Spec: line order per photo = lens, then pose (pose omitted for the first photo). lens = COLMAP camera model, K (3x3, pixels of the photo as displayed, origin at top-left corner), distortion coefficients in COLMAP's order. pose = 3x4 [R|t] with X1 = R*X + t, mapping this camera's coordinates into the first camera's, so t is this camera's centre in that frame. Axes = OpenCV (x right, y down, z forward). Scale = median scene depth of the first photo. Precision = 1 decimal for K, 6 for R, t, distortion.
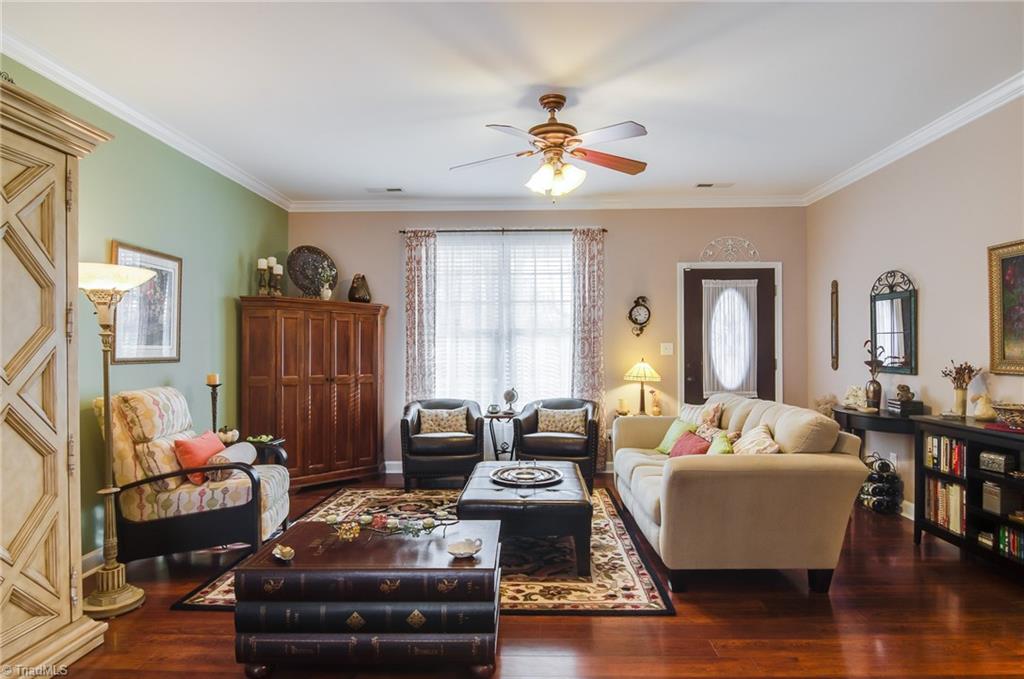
lens RADIAL K [[569.4, 0, 517.8], [0, 569.4, 349.5], [0, 0, 1]] dist [-0.014677, -0.001241]
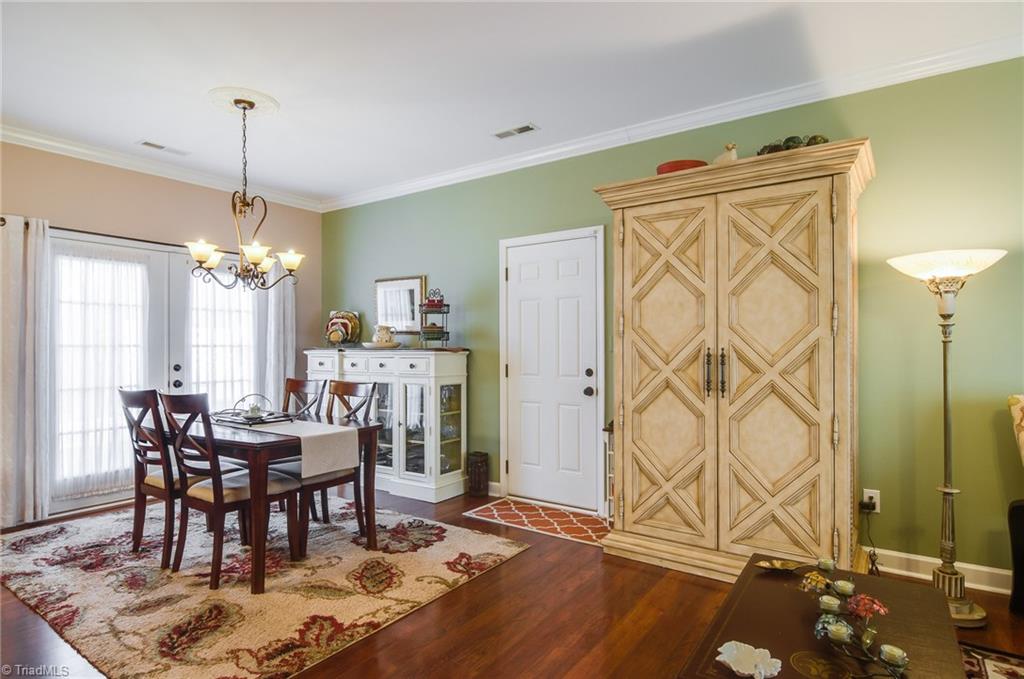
lens RADIAL K [[548.0, 0, 515.6], [0, 548.0, 346.6], [0, 0, 1]] dist [-0.004459, -0.001238]
pose [[-0.551788, 0.007411, -0.833951, 0.246824], [0.006935, 0.999967, 0.004297, 0.000669], [0.833956, -0.003412, -0.551821, 0.510702]]
